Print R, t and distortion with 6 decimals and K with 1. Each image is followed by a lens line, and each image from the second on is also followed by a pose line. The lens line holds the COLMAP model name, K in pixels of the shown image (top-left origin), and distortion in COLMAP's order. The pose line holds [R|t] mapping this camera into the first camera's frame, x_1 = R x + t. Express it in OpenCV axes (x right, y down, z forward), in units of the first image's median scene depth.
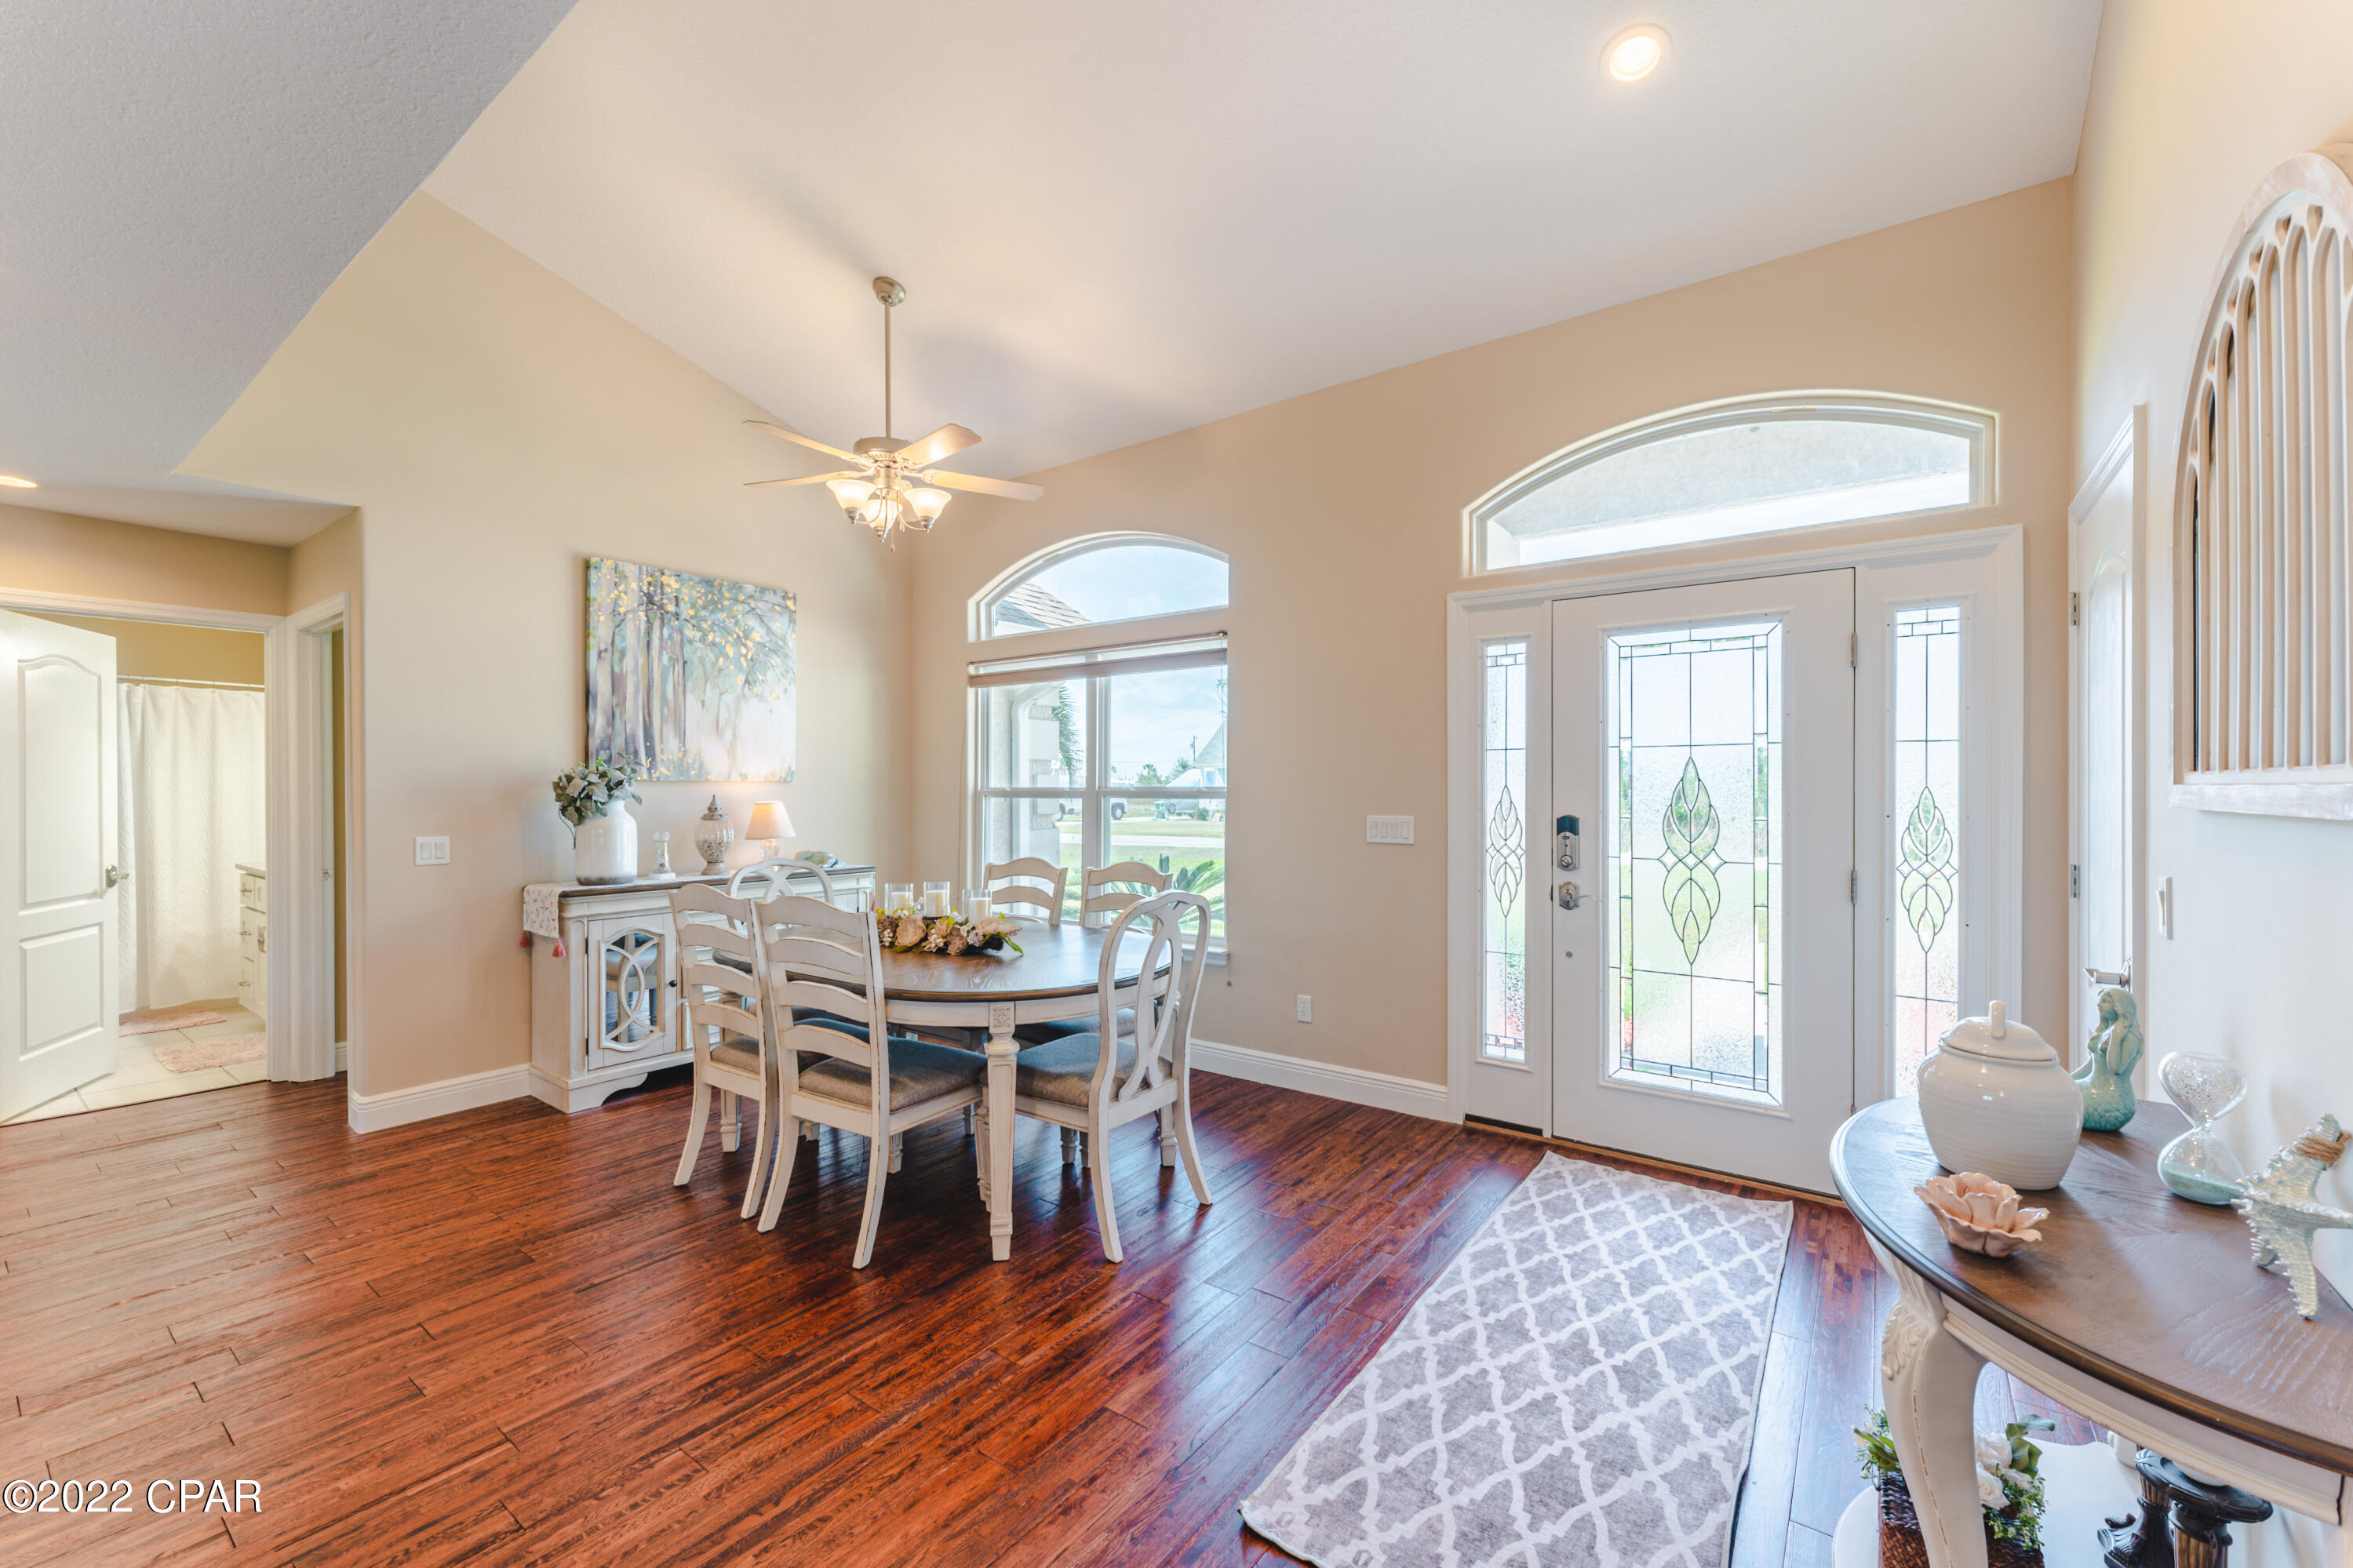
lens RADIAL K [[954.5, 0, 1177.6], [0, 954.5, 787.8], [0, 0, 1]] dist [-0.000889, -0.000090]
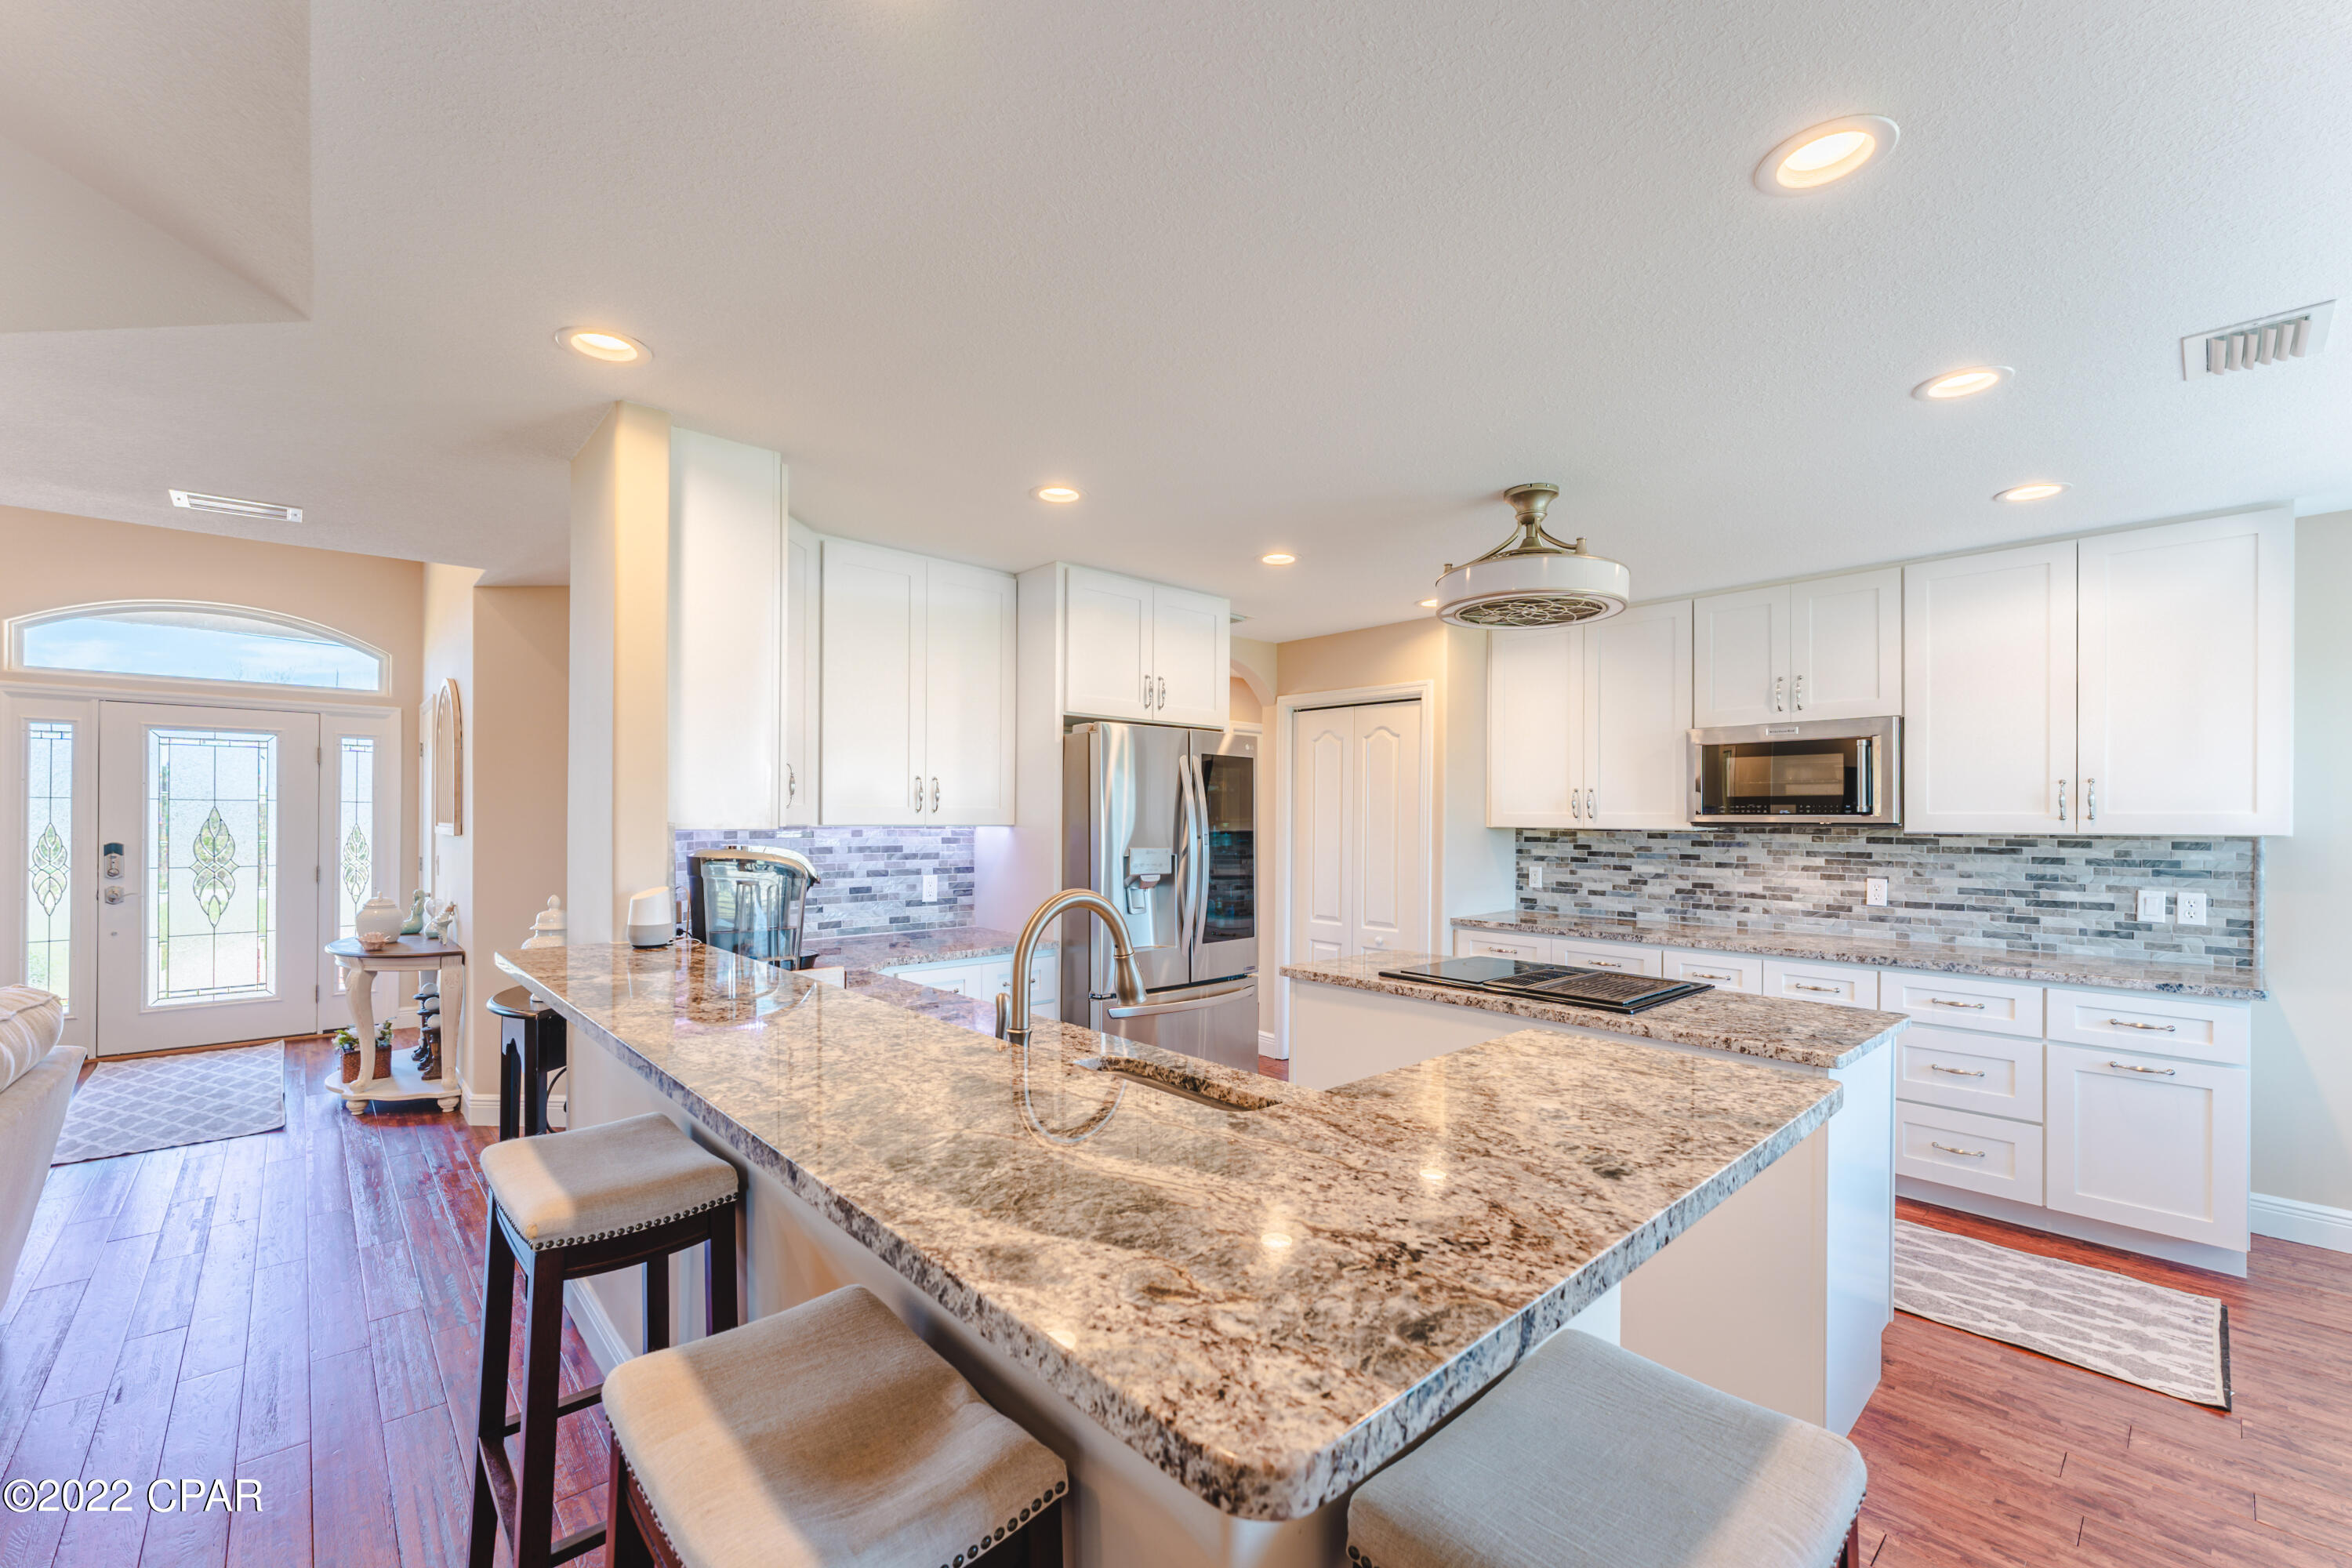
lens RADIAL K [[946.3, 0, 1167.0], [0, 946.3, 817.8], [0, 0, 1]] dist [0.000356, 0.000078]
pose [[0.188897, 0.001993, 0.981995, -0.650861], [-0.007215, 0.999974, -0.000641, -0.018777], [-0.981970, -0.006964, 0.188907, -0.806971]]
